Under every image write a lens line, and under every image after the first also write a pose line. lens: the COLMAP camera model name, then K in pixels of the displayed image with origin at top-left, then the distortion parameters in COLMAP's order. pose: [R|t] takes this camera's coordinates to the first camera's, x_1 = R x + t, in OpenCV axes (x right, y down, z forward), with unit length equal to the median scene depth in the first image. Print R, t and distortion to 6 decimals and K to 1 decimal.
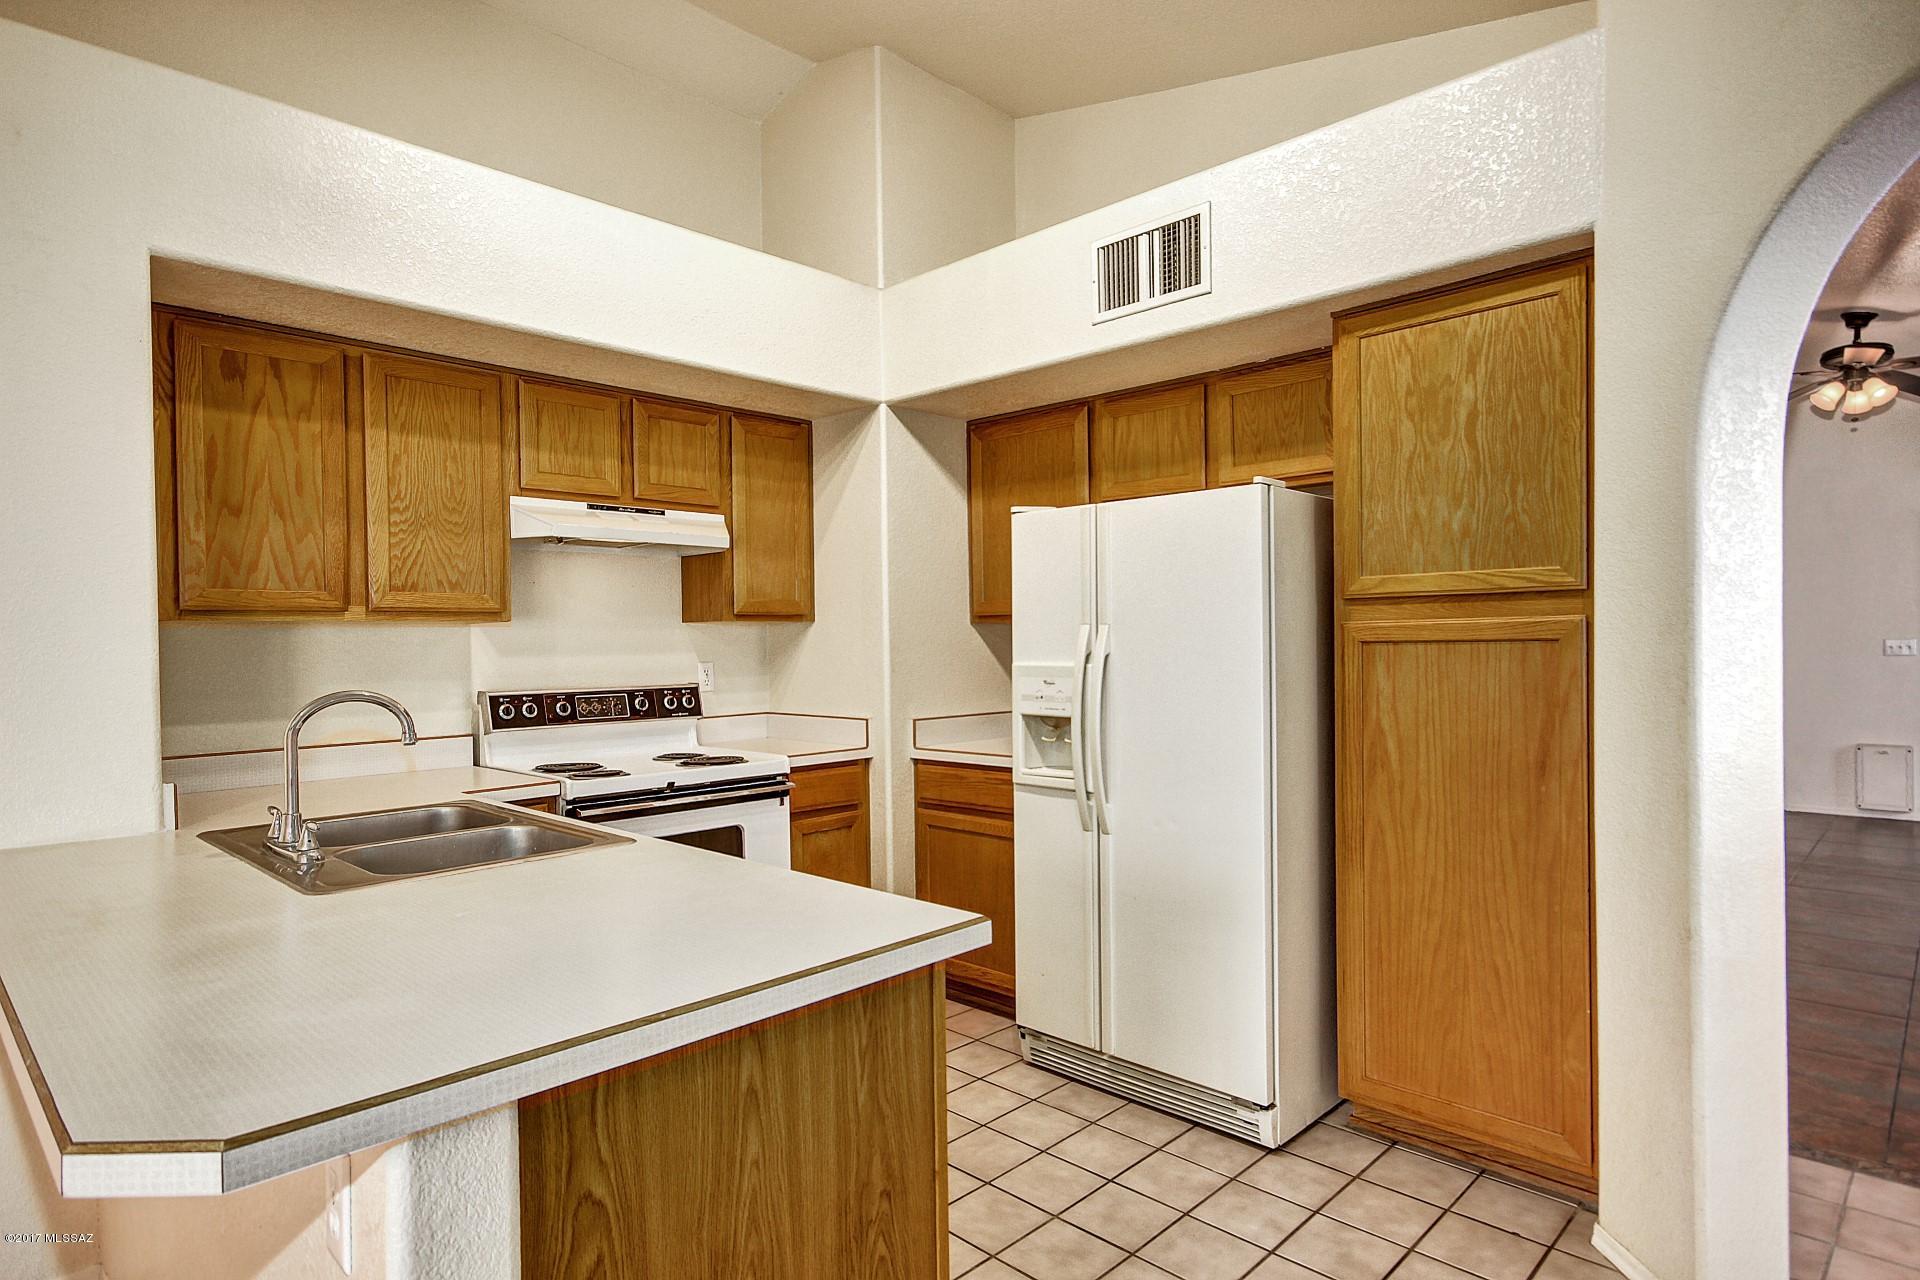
lens RADIAL K [[1046.5, 0, 962.4], [0, 1046.5, 641.5], [0, 0, 1]] dist [0.007595, 0.001973]
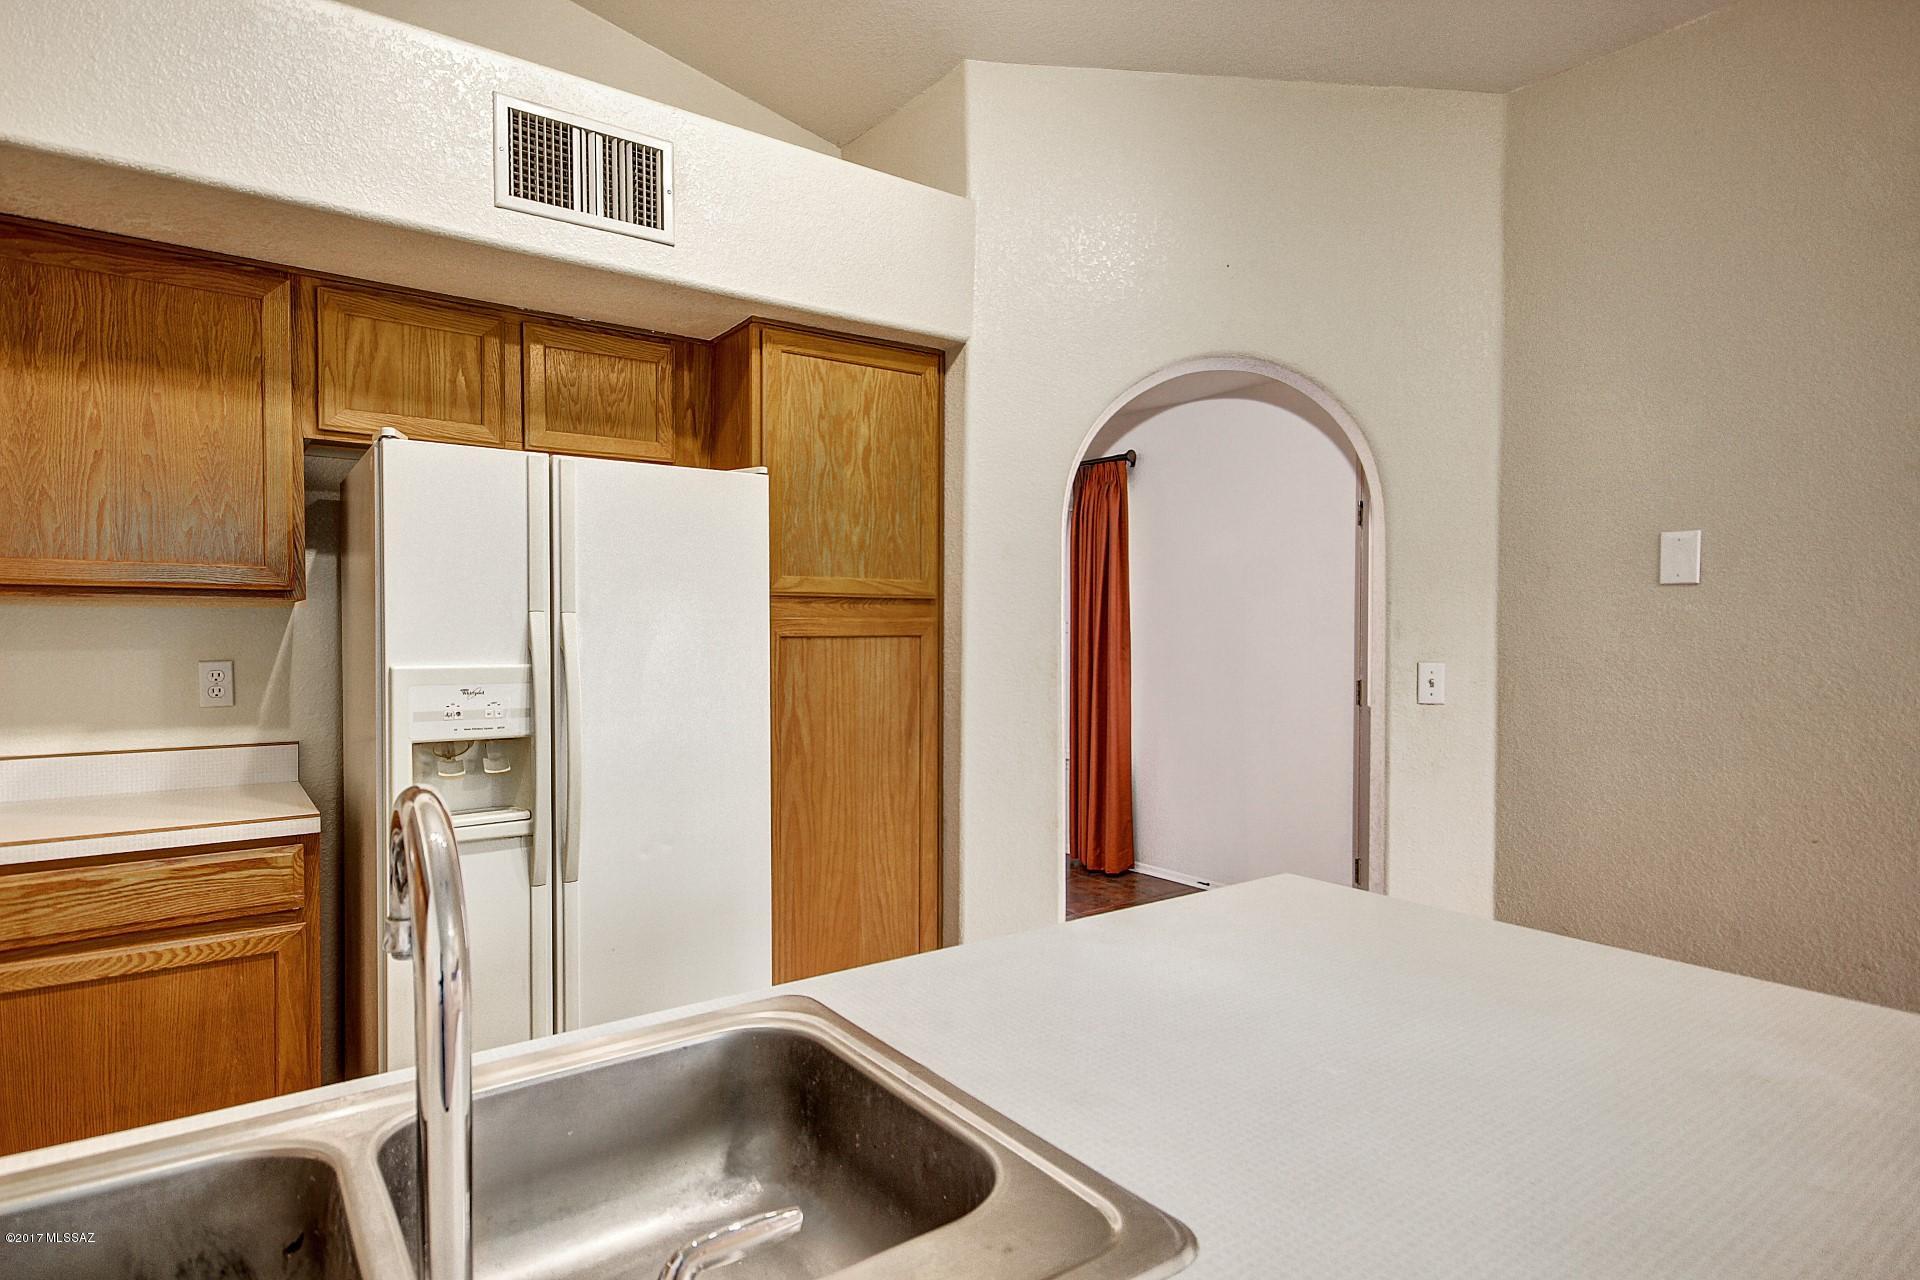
lens RADIAL K [[1046.5, 0, 964.8], [0, 1046.5, 642.5], [0, 0, 1]] dist [0.007595, 0.001973]
pose [[0.171806, 0.002981, 0.985126, -0.540752], [-0.000889, 0.999995, -0.002871, 0.007622], [-0.985130, -0.000383, 0.171808, 0.539891]]
